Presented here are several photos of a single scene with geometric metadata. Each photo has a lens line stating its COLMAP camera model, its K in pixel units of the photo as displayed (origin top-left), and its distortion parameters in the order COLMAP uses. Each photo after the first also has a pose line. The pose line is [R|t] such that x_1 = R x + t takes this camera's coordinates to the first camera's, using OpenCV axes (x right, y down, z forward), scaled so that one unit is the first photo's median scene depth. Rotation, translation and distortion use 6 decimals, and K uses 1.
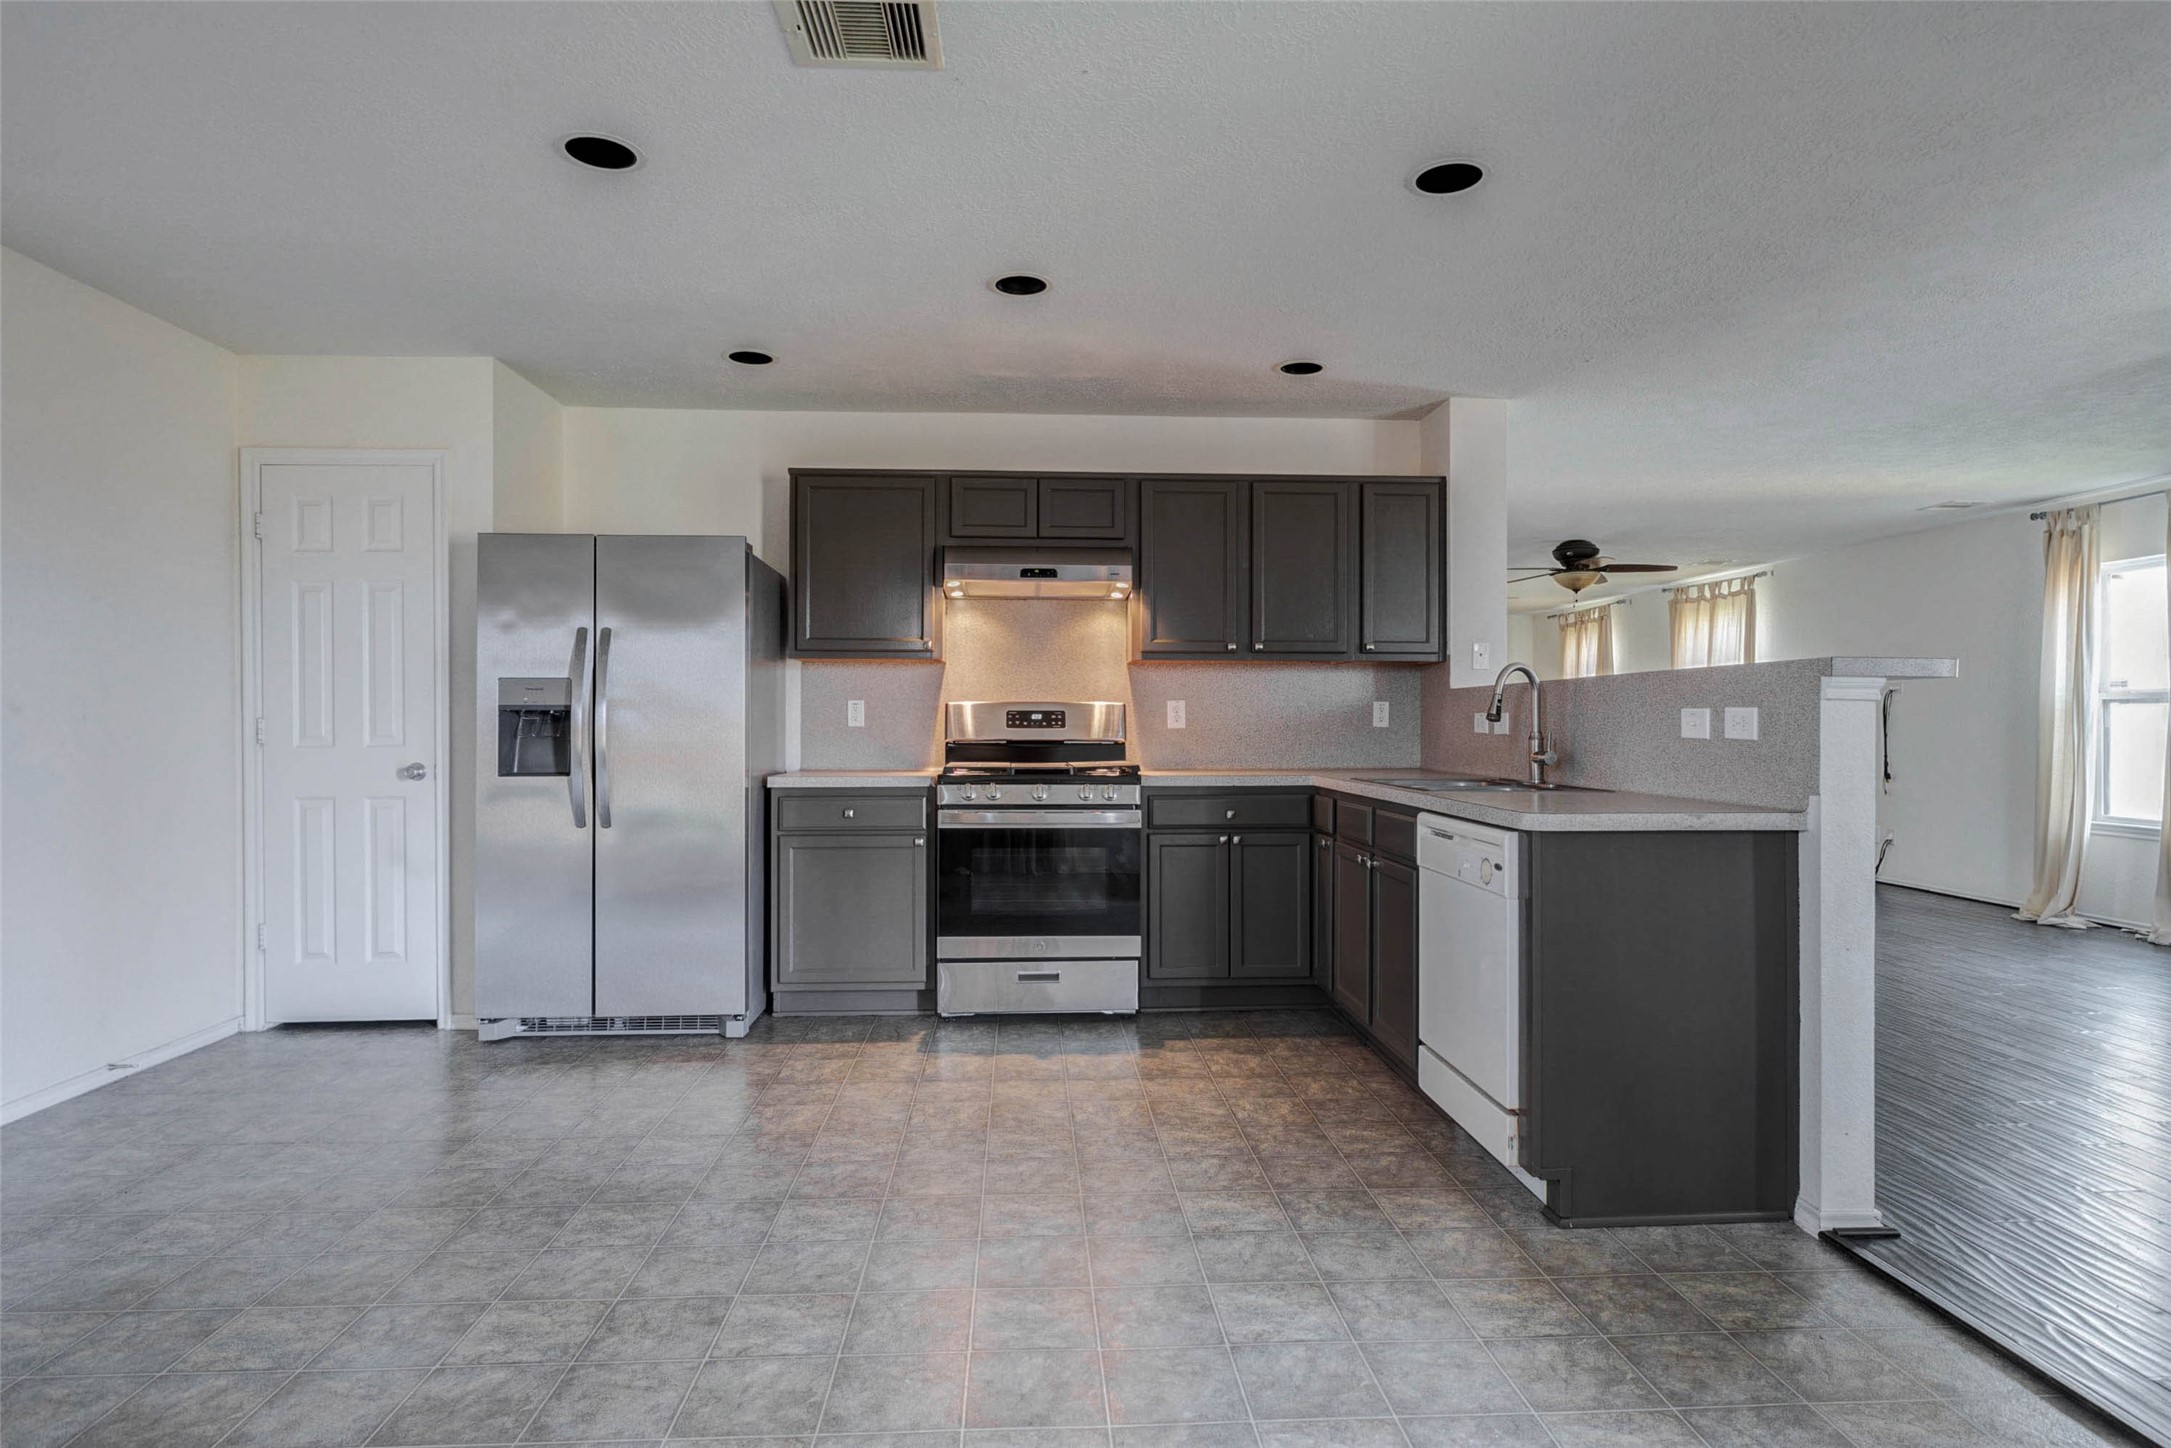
lens RADIAL K [[1152.6, 0, 1093.0], [0, 1152.6, 714.9], [0, 0, 1]] dist [-0.005027, -0.000919]
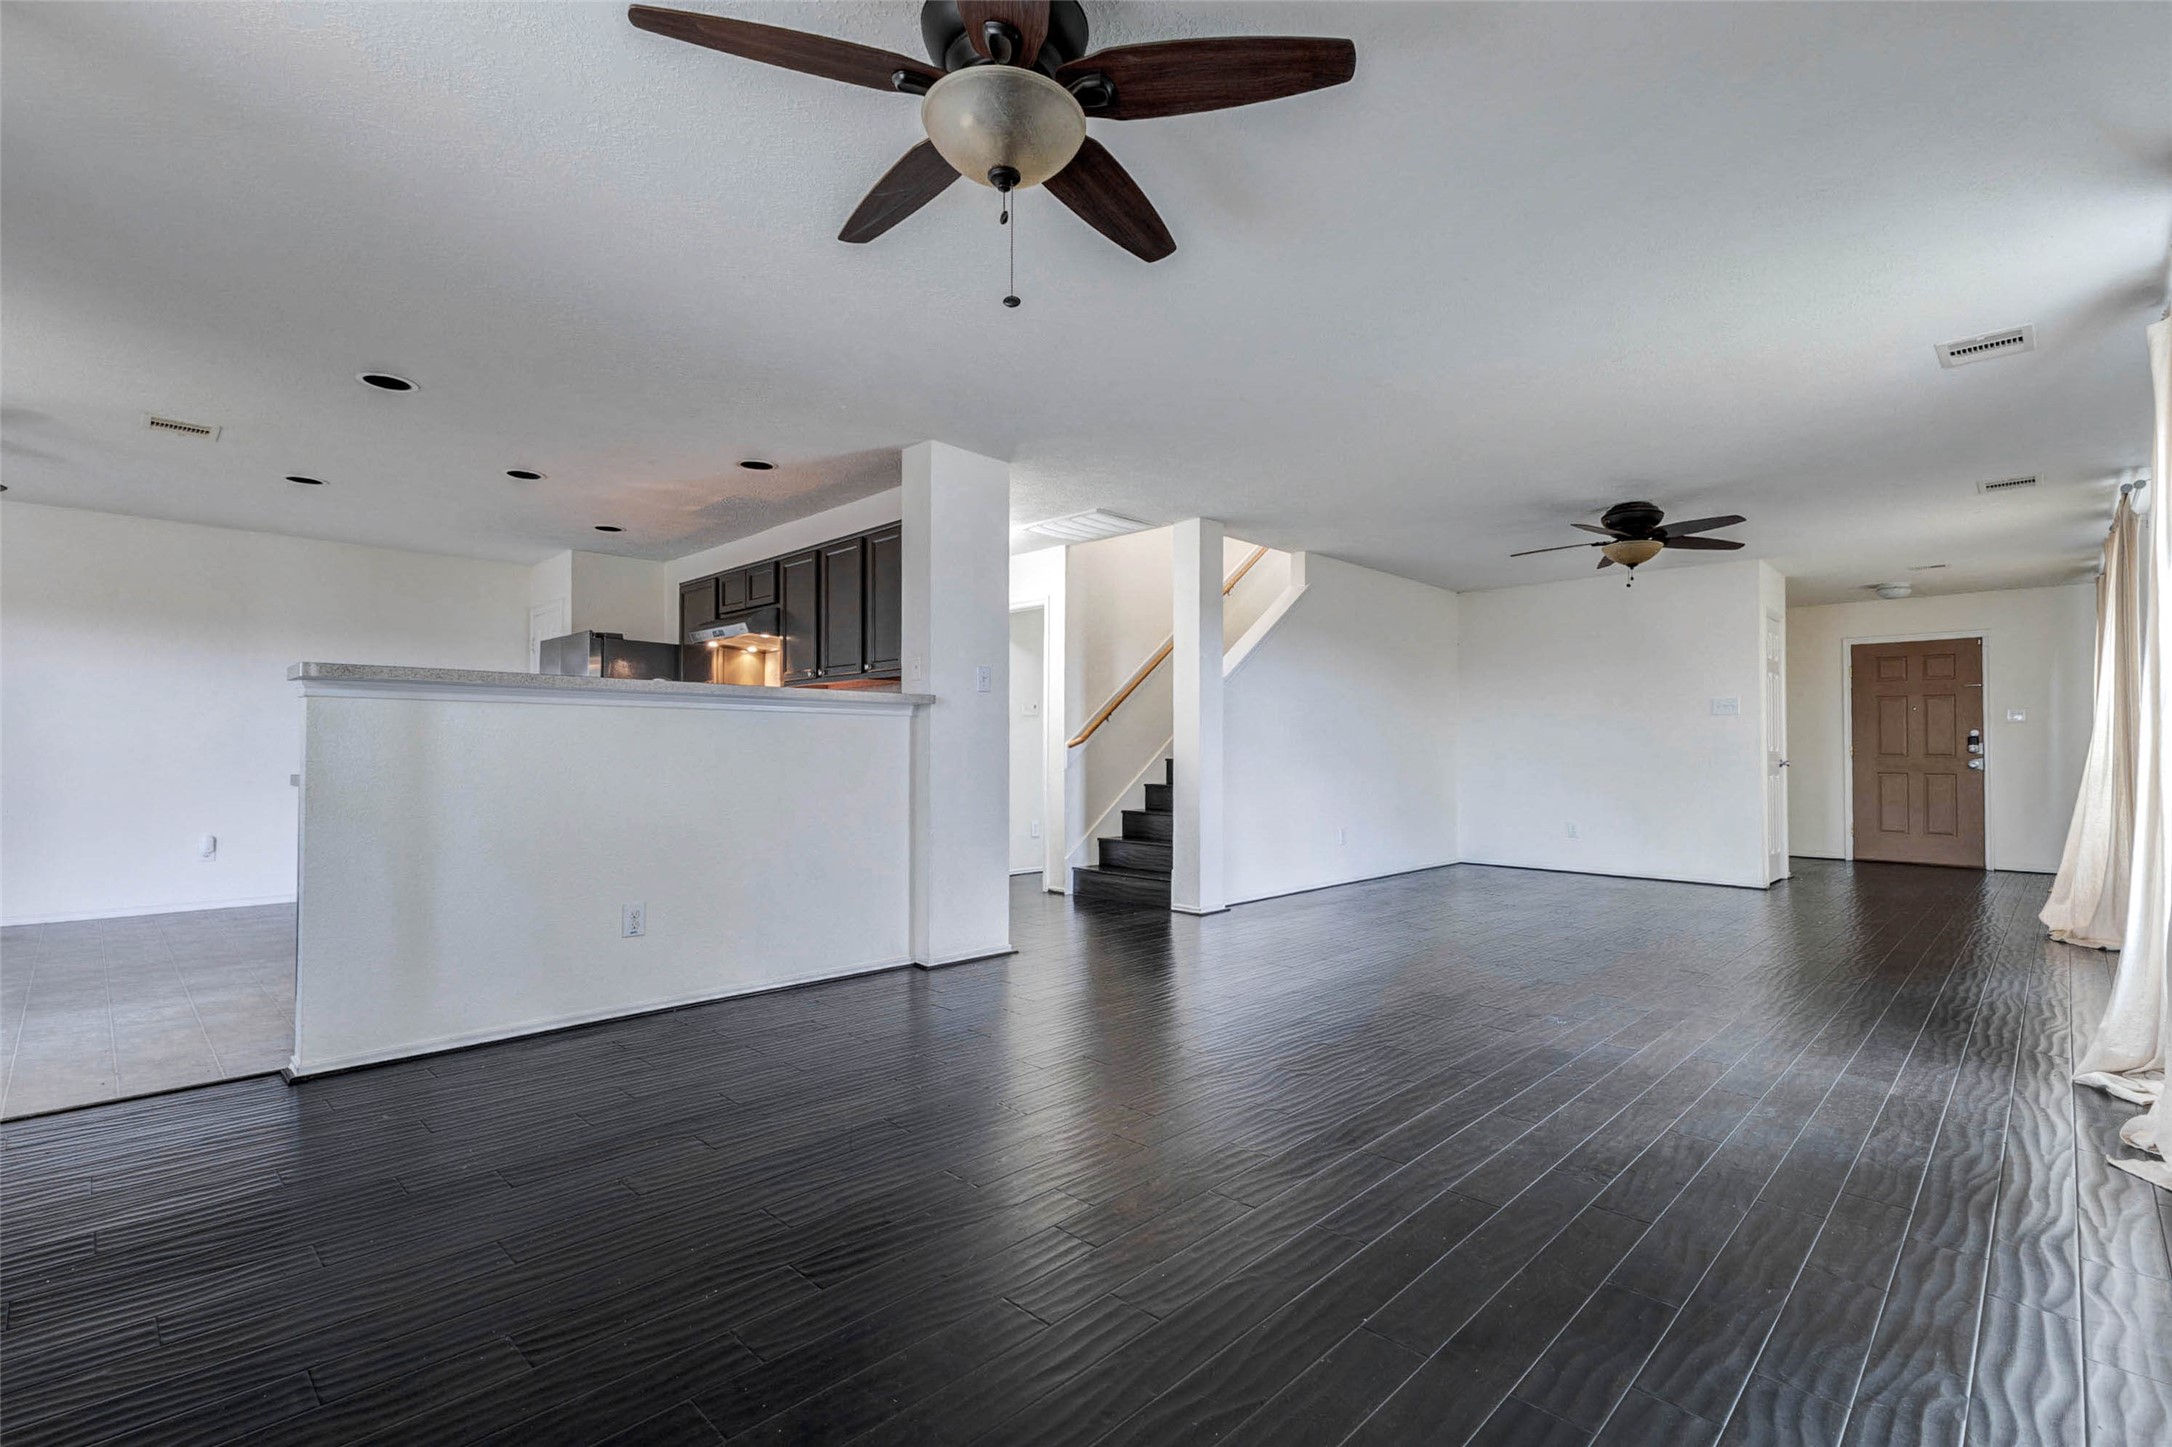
lens RADIAL K [[979.4, 0, 1119.2], [0, 979.4, 732.1], [0, 0, 1]] dist [0.004485, 0.000003]
pose [[0.684565, -0.013651, -0.728824, 1.338626], [0.008751, 0.999906, -0.010509, 0.025757], [0.728899, 0.000816, 0.684620, 0.540513]]
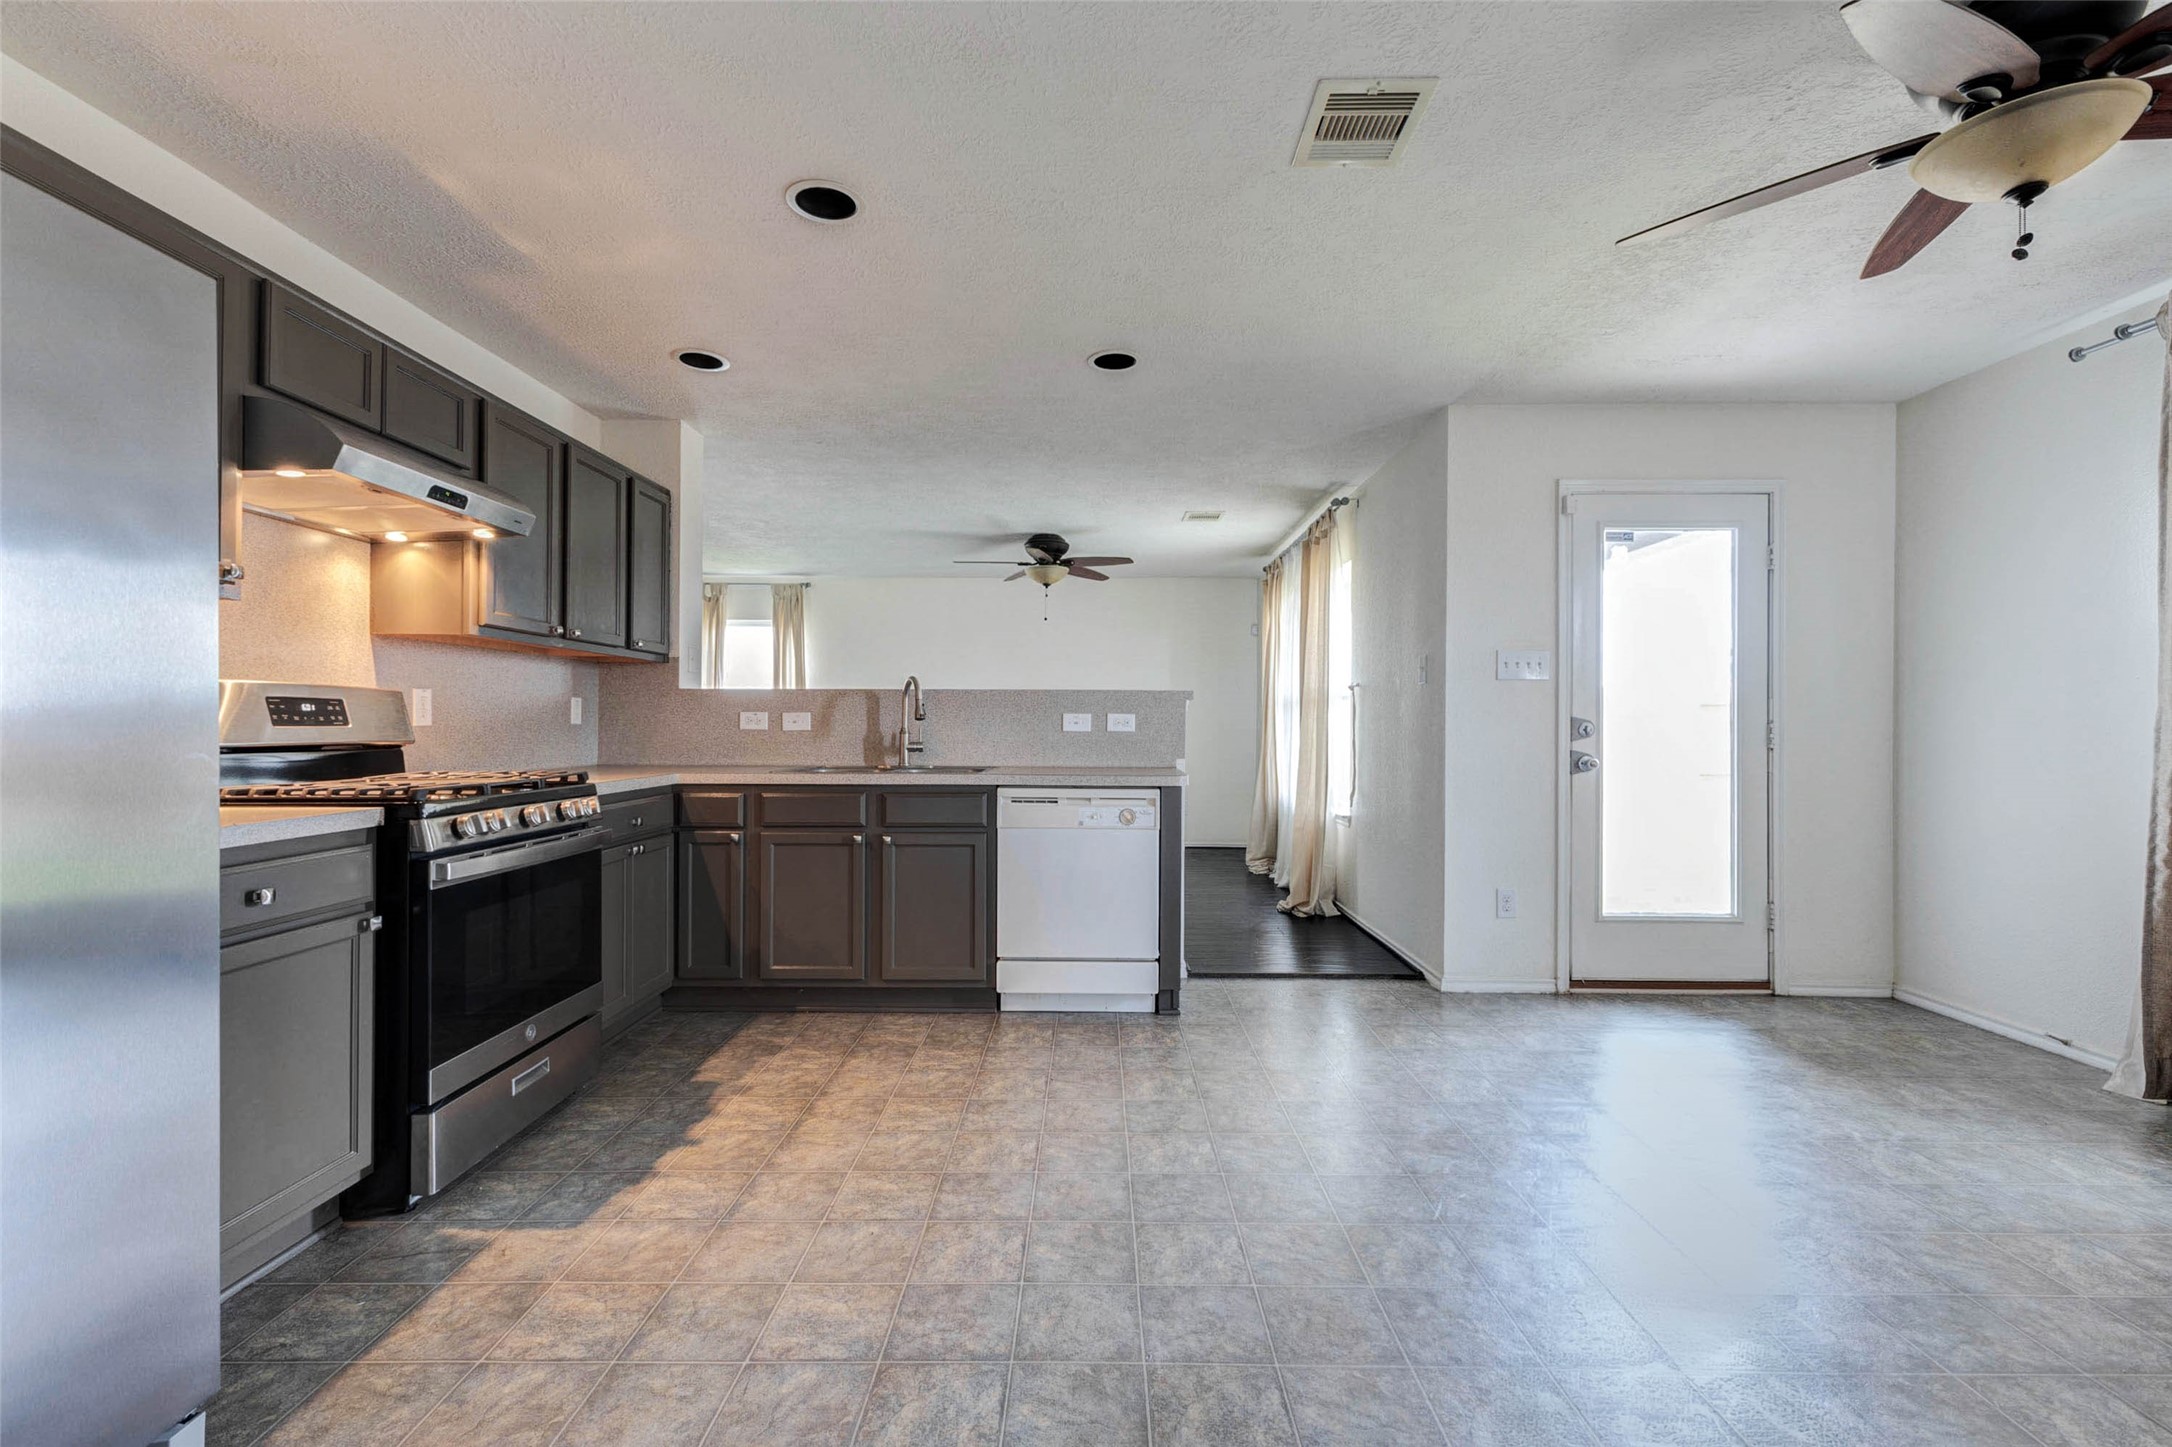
lens RADIAL K [[928.7, 0, 1085.5], [0, 928.7, 712.2], [0, 0, 1]] dist [0.014072, 0.000124]
pose [[0.079537, 0.012843, 0.996749, -0.607640], [-0.012168, 0.999855, -0.011912, 0.006047], [-0.996758, -0.011181, 0.079681, 0.625832]]
